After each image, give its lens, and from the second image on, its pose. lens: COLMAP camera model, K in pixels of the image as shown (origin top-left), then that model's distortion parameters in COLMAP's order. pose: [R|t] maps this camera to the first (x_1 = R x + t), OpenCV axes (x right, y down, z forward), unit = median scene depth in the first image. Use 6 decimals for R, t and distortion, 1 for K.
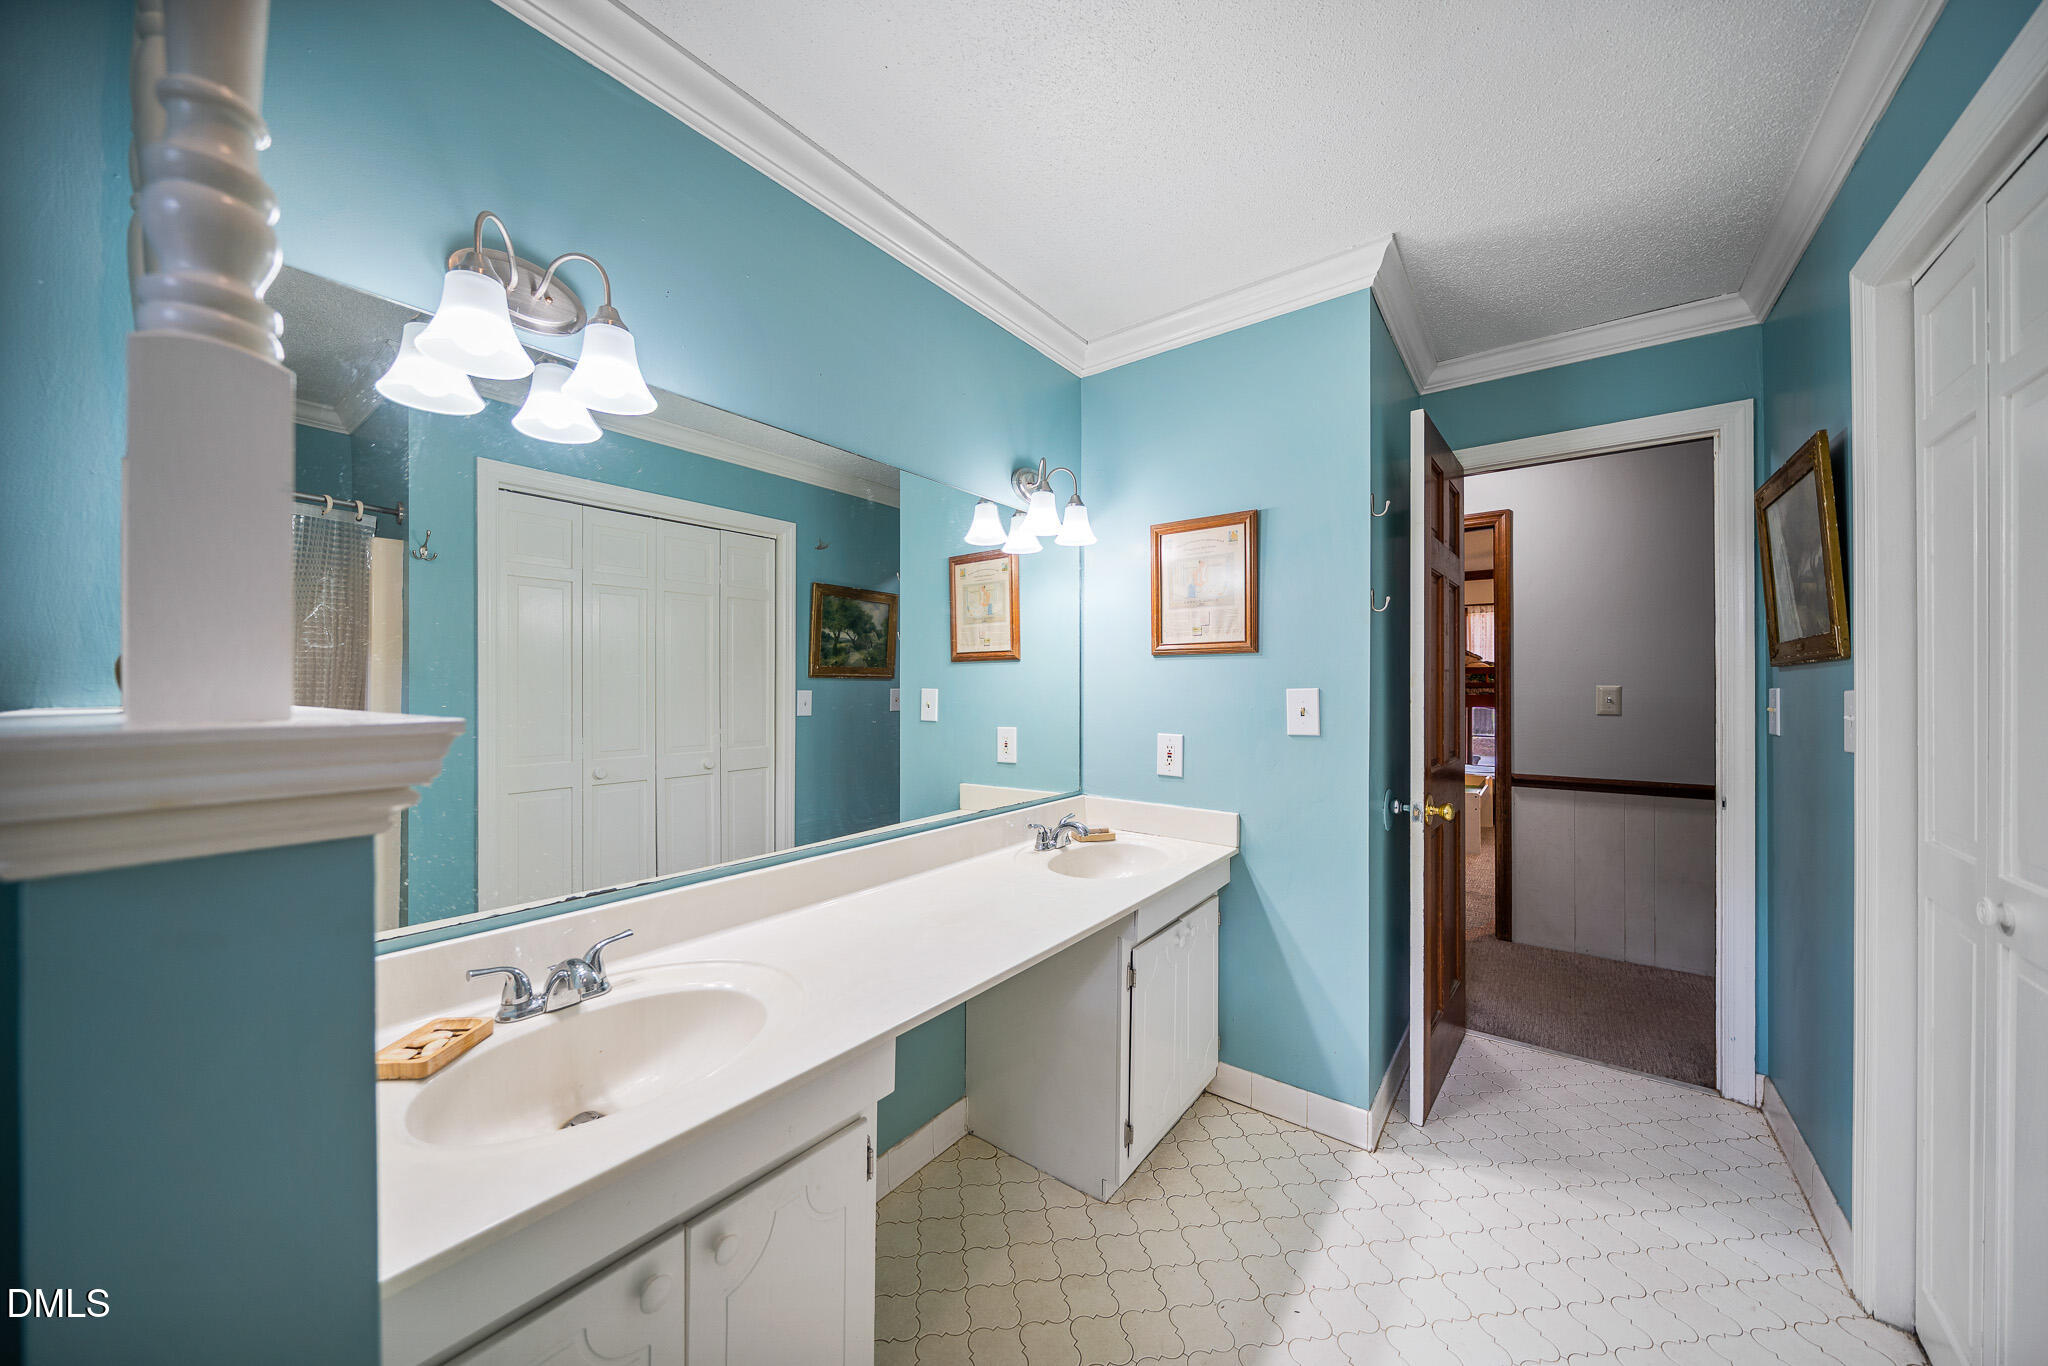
lens RADIAL K [[703.6, 0, 1015.0], [0, 703.6, 686.7], [0, 0, 1]] dist [-0.004008, -0.000113]
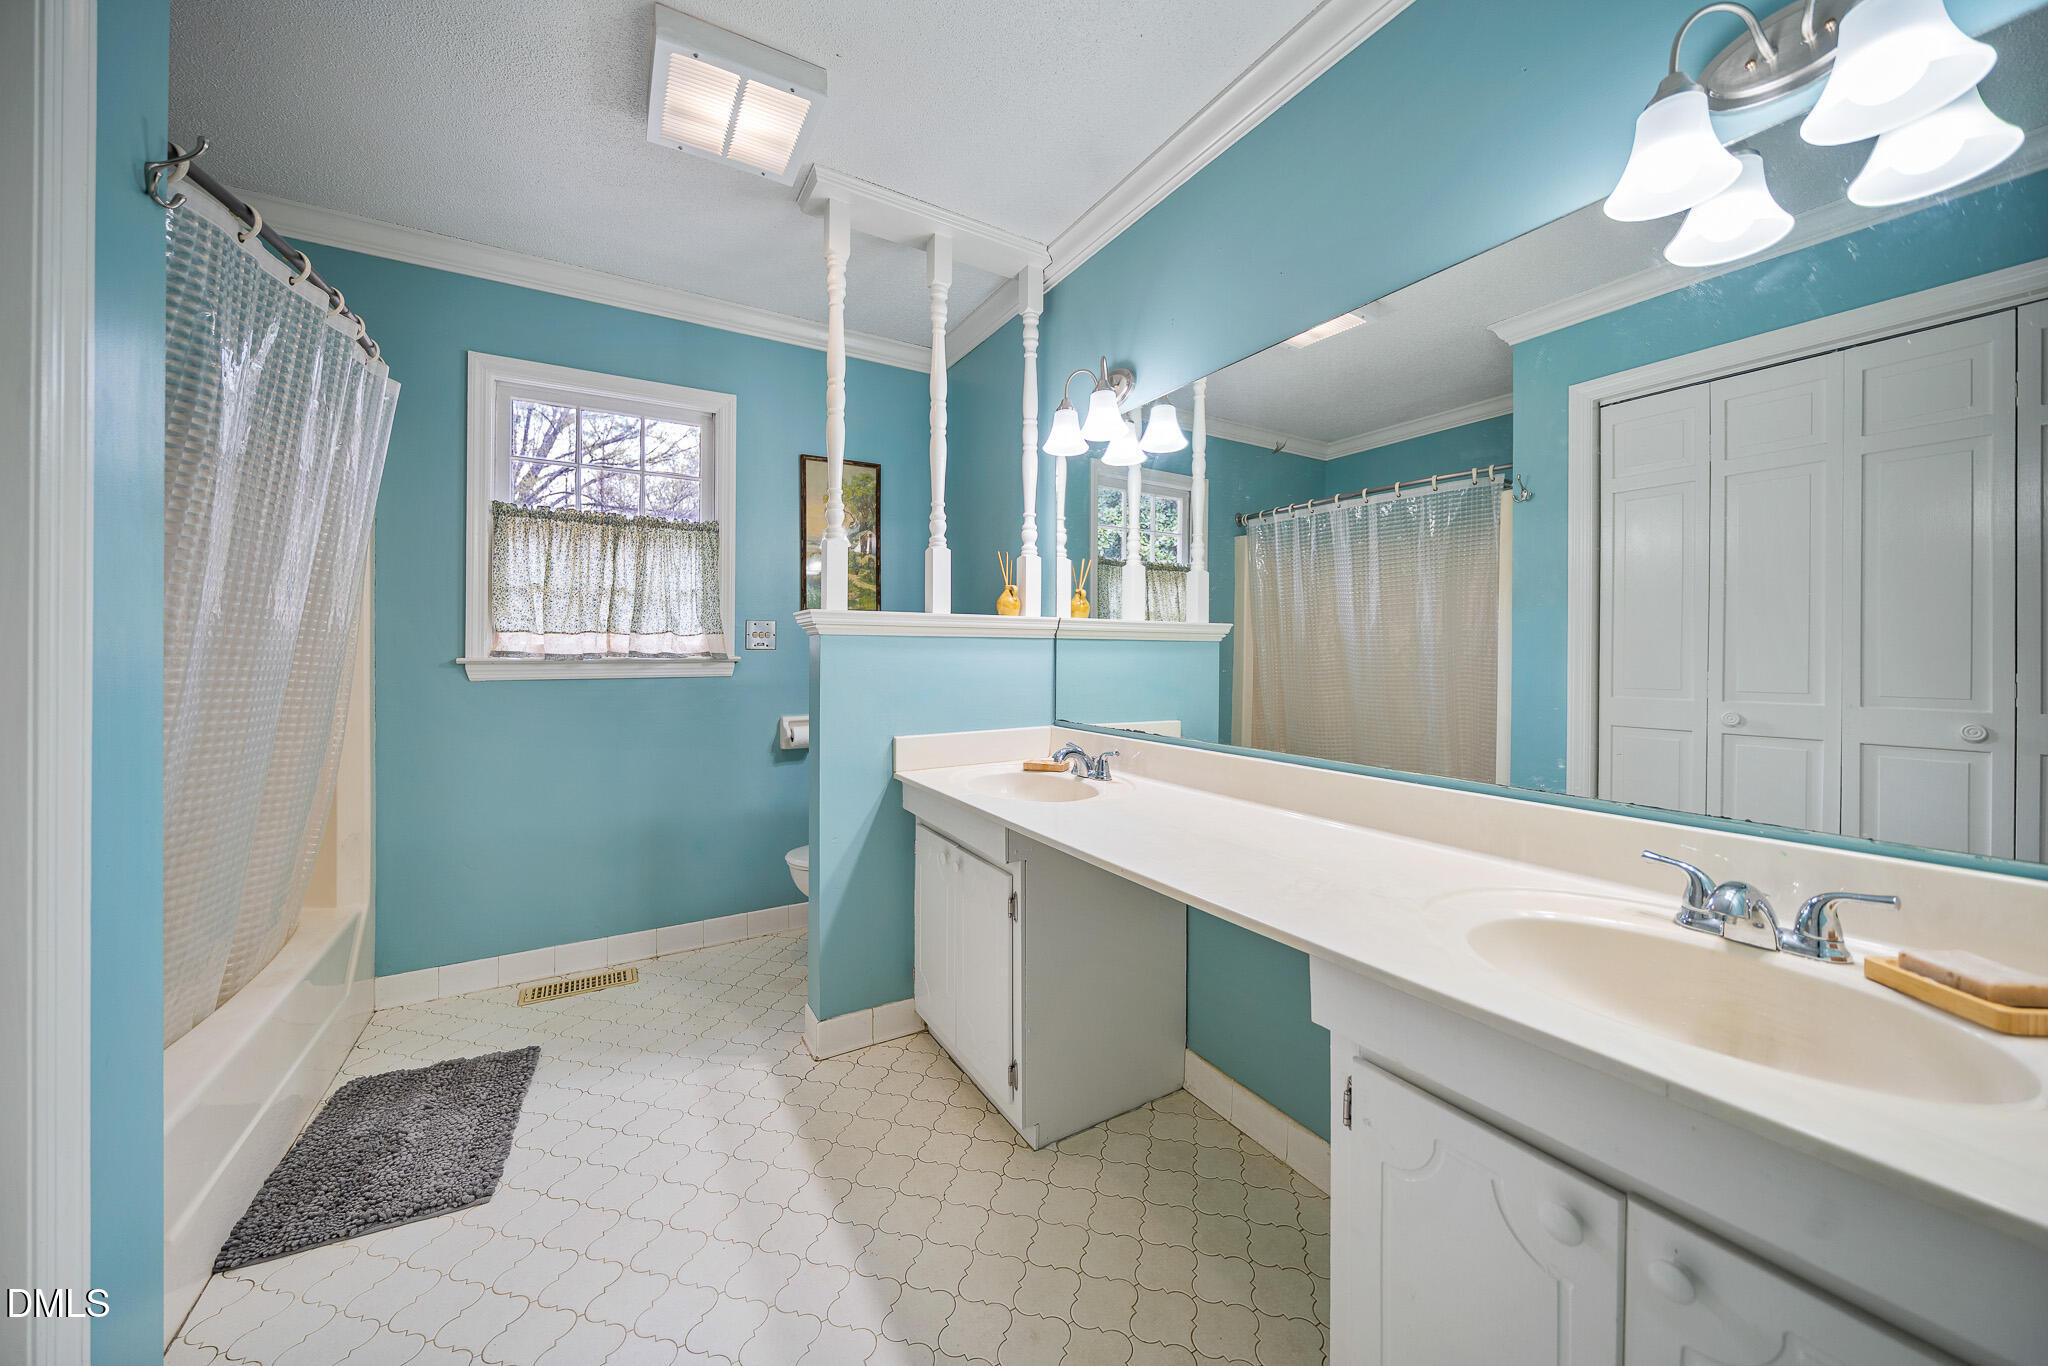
lens RADIAL K [[726.2, 0, 1020.3], [0, 726.2, 642.7], [0, 0, 1]] dist [-0.002653, -0.000316]
pose [[-0.371296, -0.008558, -0.928475, 0.481070], [0.003981, 0.999934, -0.010809, 0.049827], [0.928506, -0.007709, -0.371237, 0.624945]]
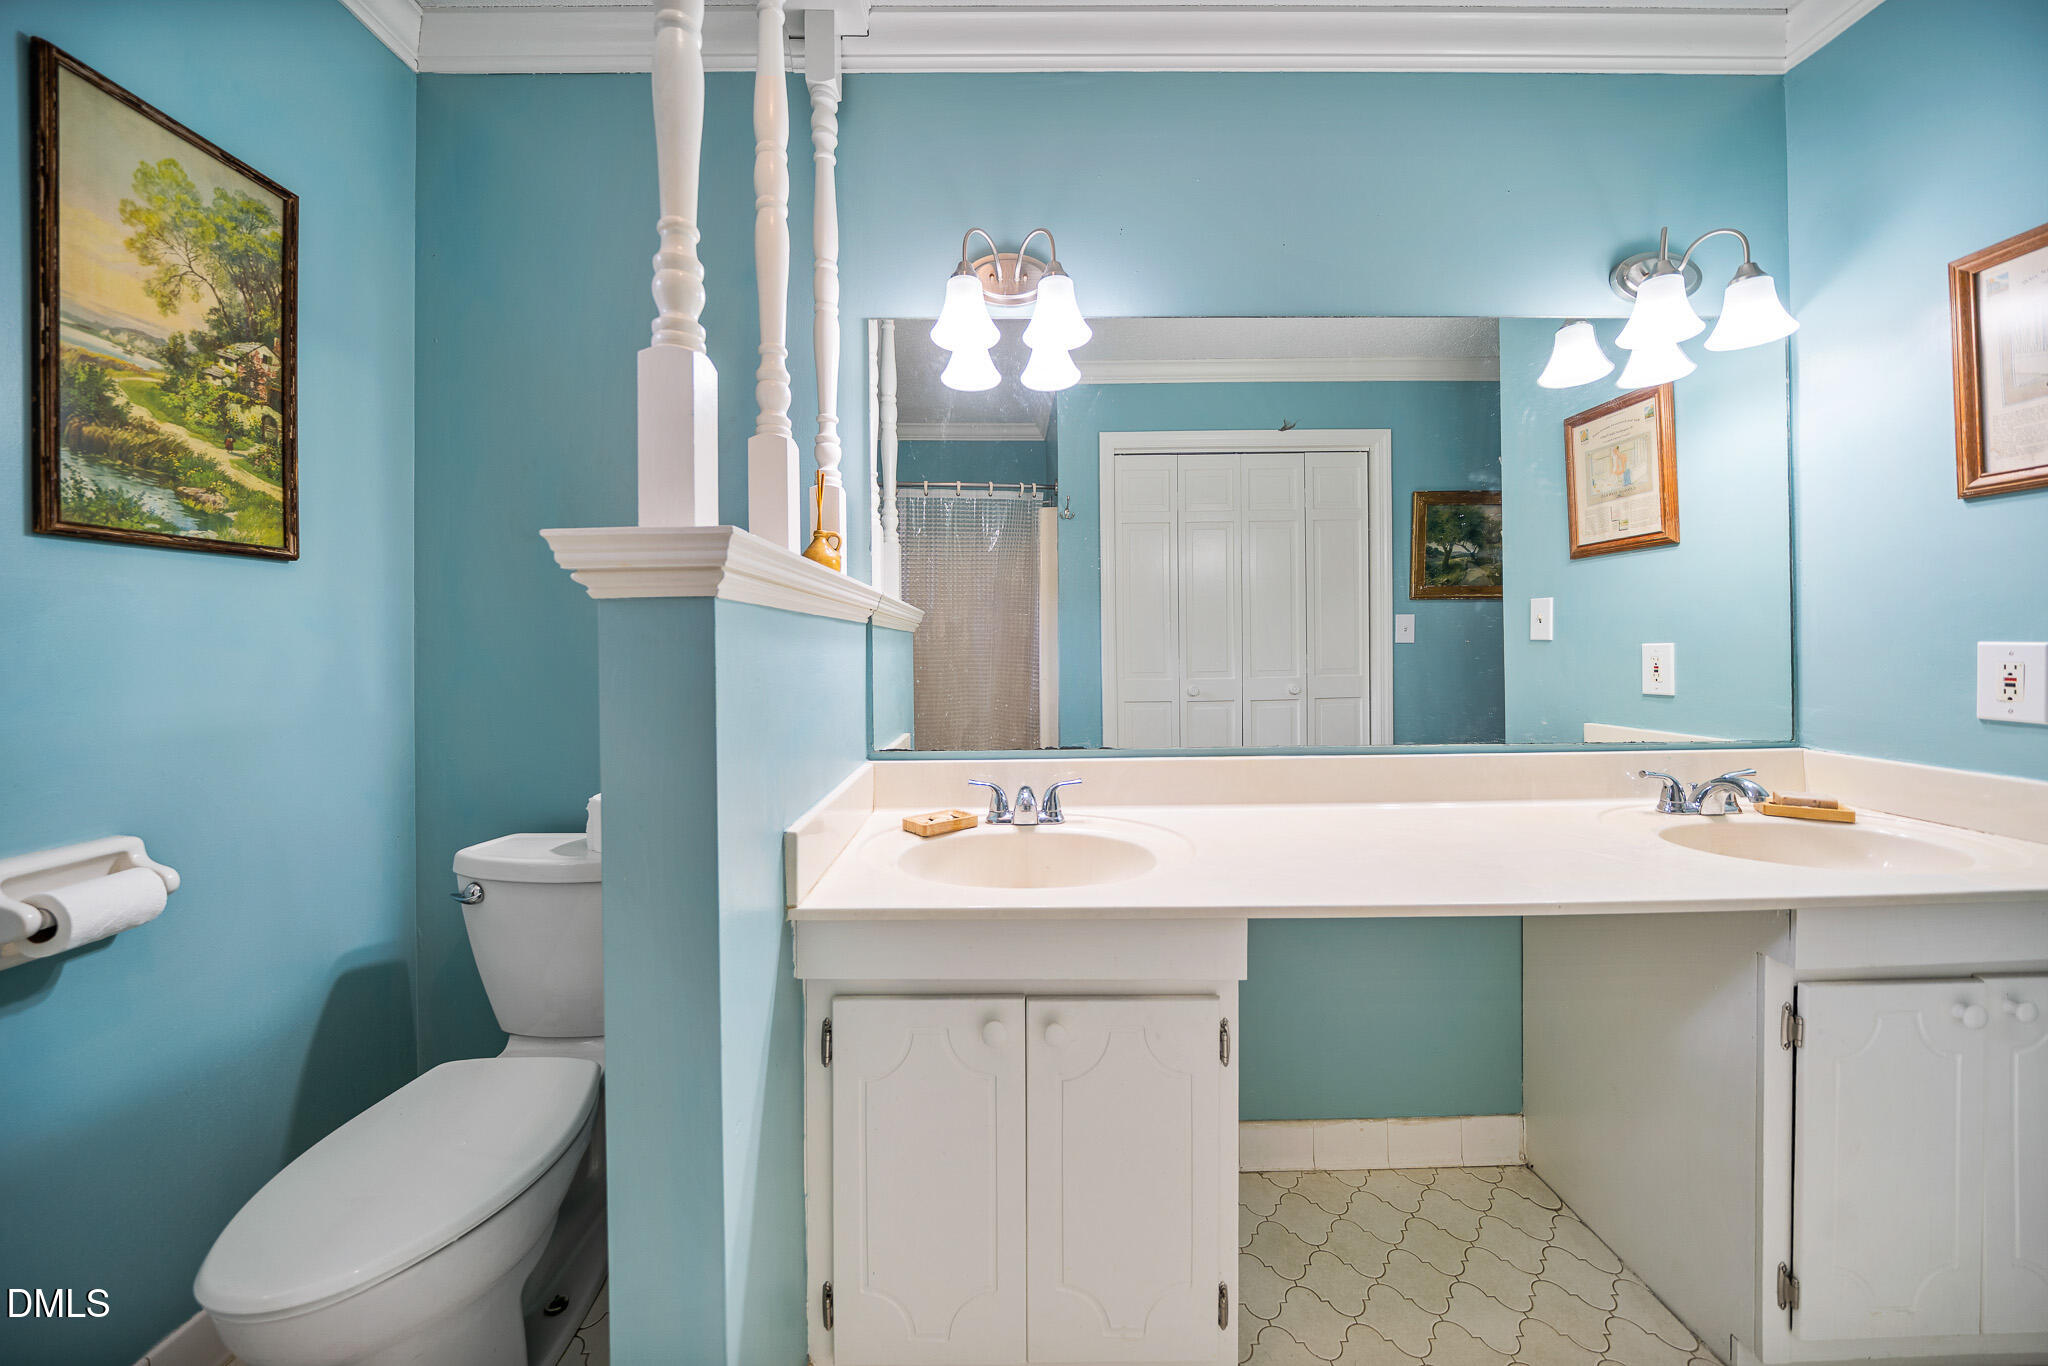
lens RADIAL K [[726.2, 0, 1020.3], [0, 726.2, 642.7], [0, 0, 1]] dist [-0.002653, -0.000316]
pose [[0.621911, -0.010646, -0.783016, 0.157199], [0.011669, 0.999923, -0.004327, 0.053221], [0.783001, -0.006446, 0.621987, 0.070576]]
